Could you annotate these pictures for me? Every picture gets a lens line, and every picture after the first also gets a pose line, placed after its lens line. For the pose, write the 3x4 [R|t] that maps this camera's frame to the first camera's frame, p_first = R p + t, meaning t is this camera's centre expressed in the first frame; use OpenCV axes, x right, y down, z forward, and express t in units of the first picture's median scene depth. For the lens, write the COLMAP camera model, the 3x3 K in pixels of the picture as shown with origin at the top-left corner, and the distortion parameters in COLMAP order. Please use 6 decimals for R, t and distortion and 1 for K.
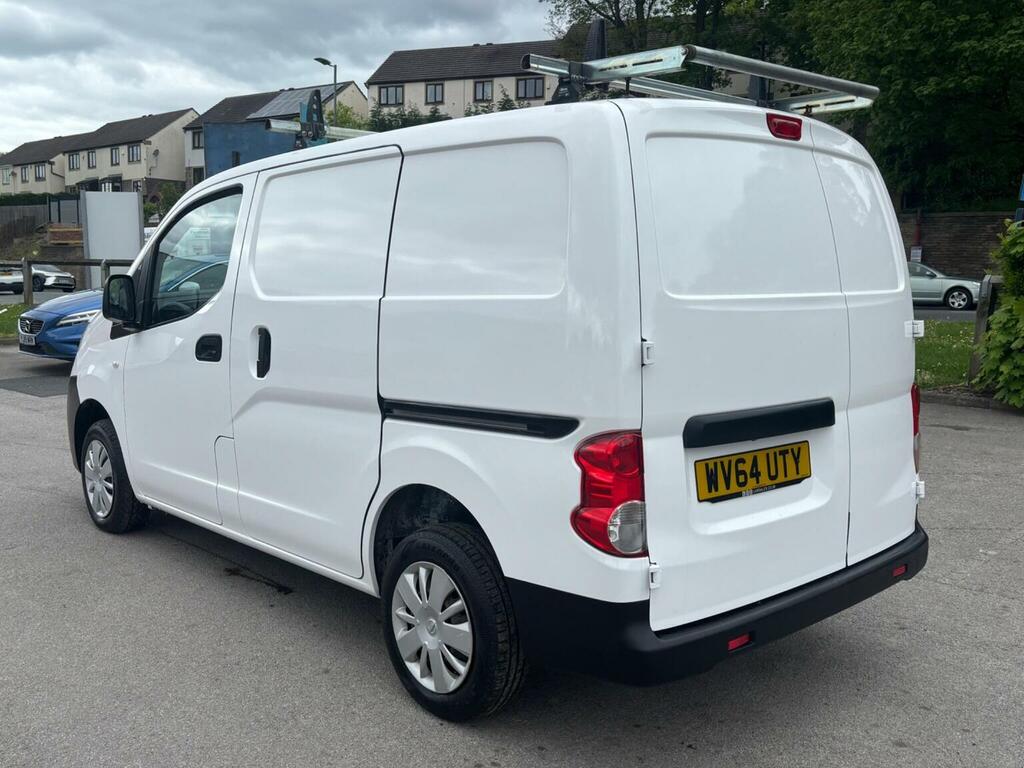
lens RADIAL K [[981.0, 0, 504.7], [0, 981.0, 383.0], [0, 0, 1]] dist [0.068332, 0.000000]
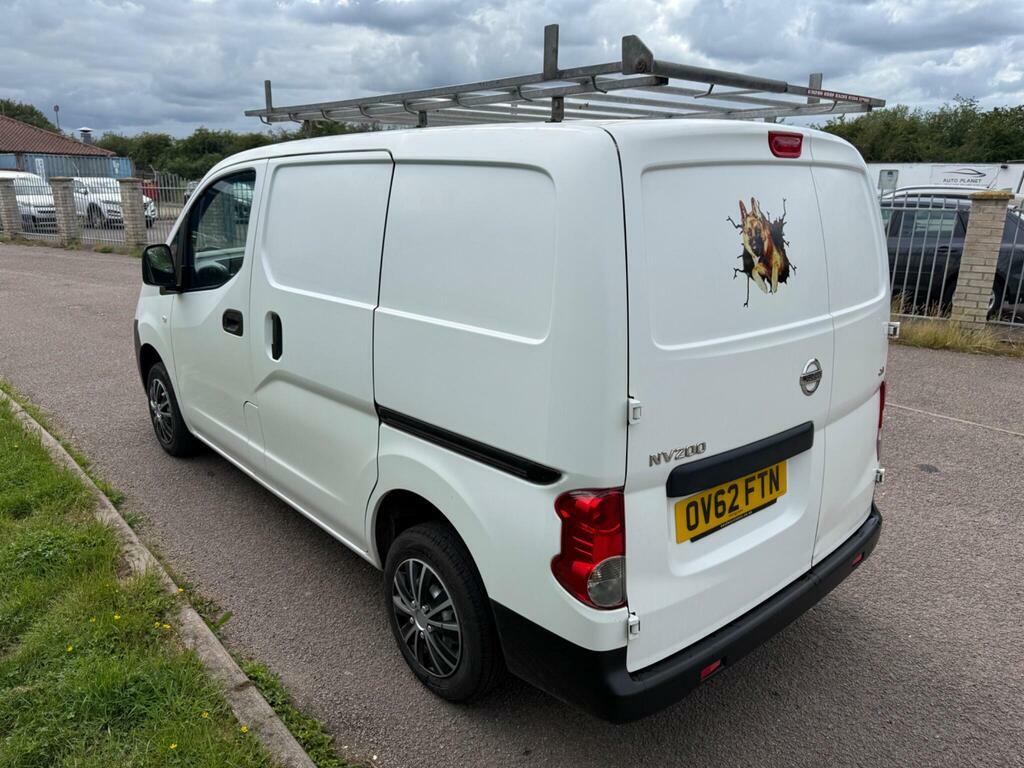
lens RADIAL K [[723.9, 0, 510.5], [0, 723.9, 390.8], [0, 0, 1]] dist [0.071473, -0.081752]
pose [[0.999840, 0.013779, -0.011375, 0.025661], [-0.011555, 0.984217, 0.176587, -0.137479], [0.013629, -0.176427, 0.984219, 0.241293]]
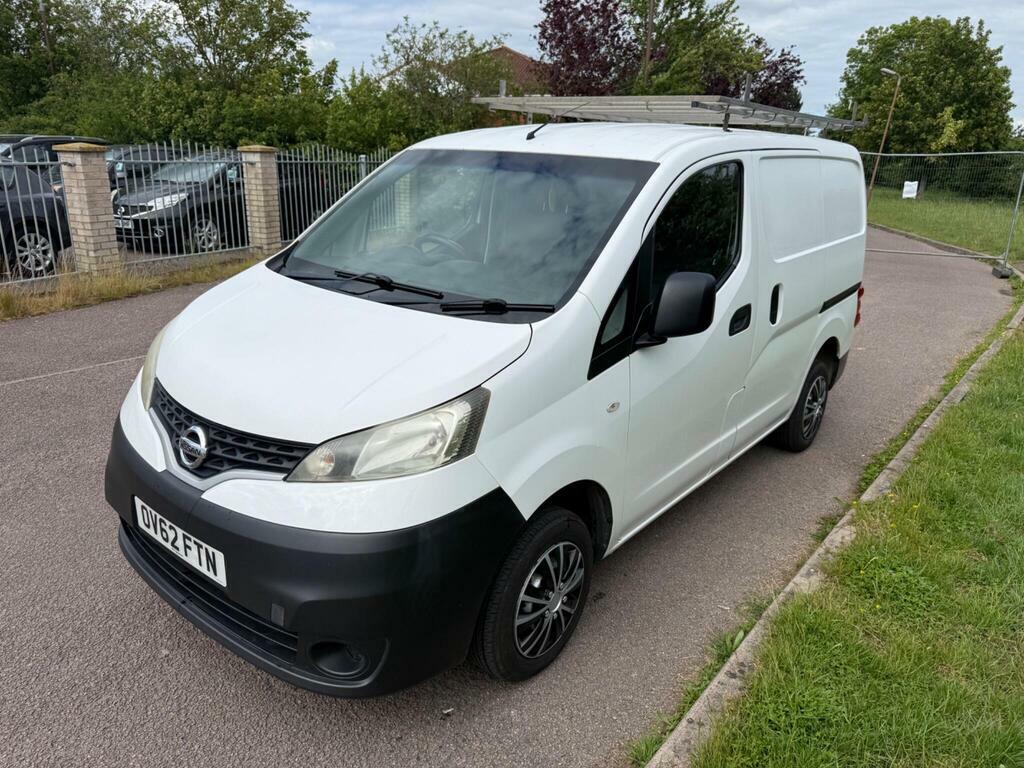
lens RADIAL K [[735.6, 0, 515.5], [0, 735.6, 383.8], [0, 0, 1]] dist [0.057305, -0.007708]
pose [[-0.164860, -0.310175, 0.936276, -1.327581], [0.071082, 0.943060, 0.324939, -0.319531], [-0.983752, 0.120122, -0.133425, 1.736145]]
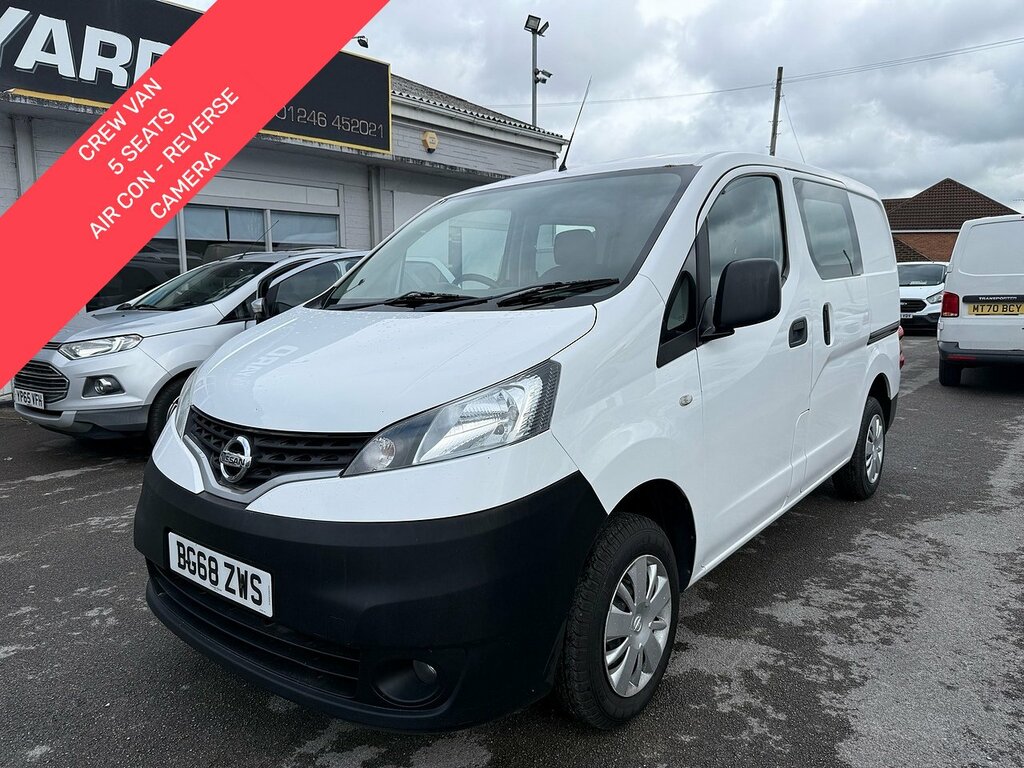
lens RADIAL K [[735.6, 0, 510.1], [0, 735.6, 374.1], [0, 0, 1]] dist [0.057305, -0.007708]
pose [[-0.163098, -0.117052, 0.979642, -1.292275], [0.138370, 0.980410, 0.140181, -0.181671], [-0.976859, 0.158416, -0.143707, 1.800542]]
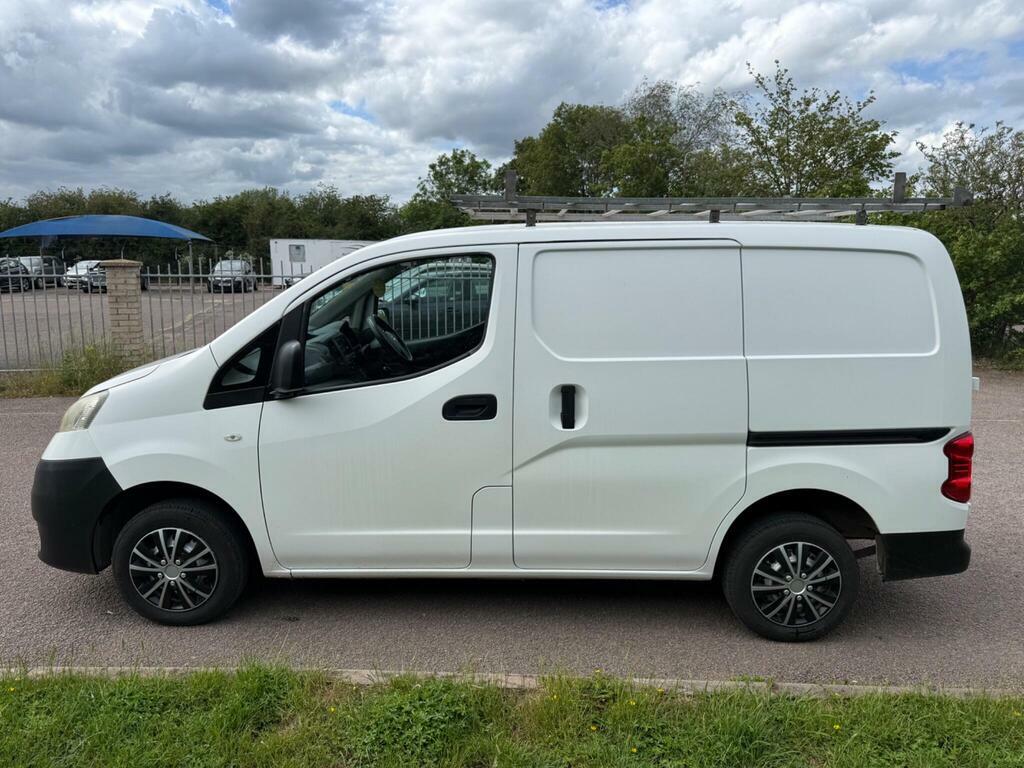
lens RADIAL K [[723.9, 0, 518.8], [0, 723.9, 380.1], [0, 0, 1]] dist [0.071473, -0.081752]
pose [[0.678966, -0.120589, 0.724198, -1.051169], [0.072797, 0.992615, 0.097034, -0.174585], [-0.730552, -0.013163, 0.682731, 0.551531]]
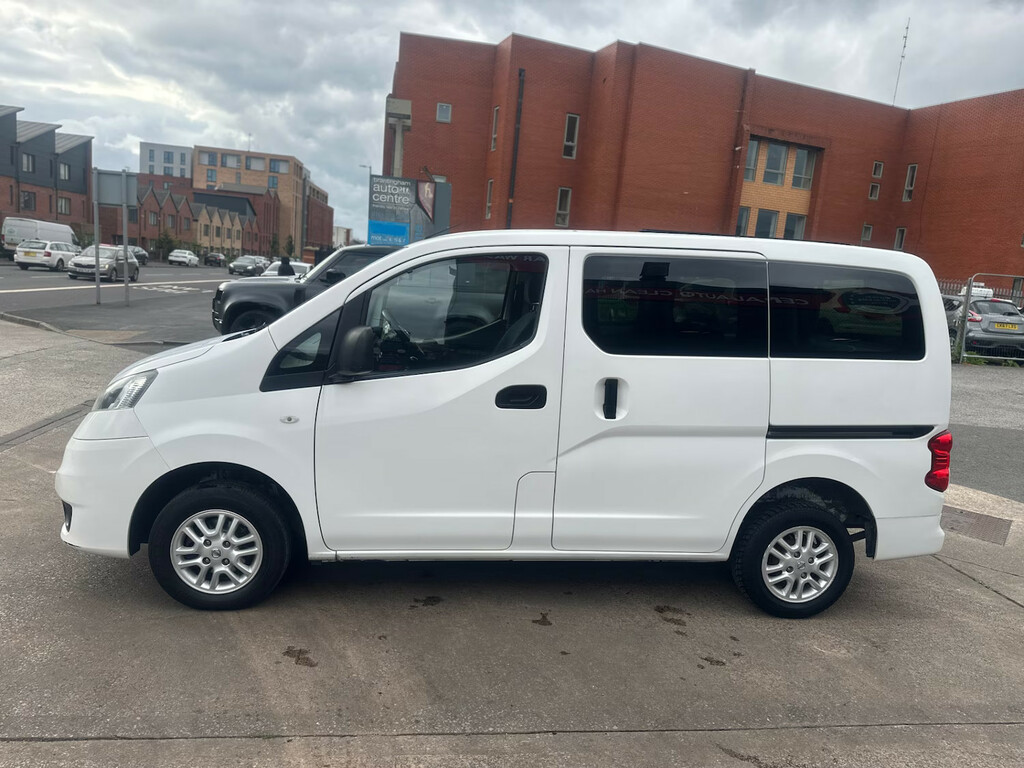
lens RADIAL K [[723.9, 0, 515.4], [0, 723.9, 390.3], [0, 0, 1]] dist [0.071473, -0.081752]
pose [[0.579289, -0.088423, 0.810312, -1.243104], [0.032247, 0.995807, 0.085611, -0.145797], [-0.814484, -0.023463, 0.579711, 0.672138]]
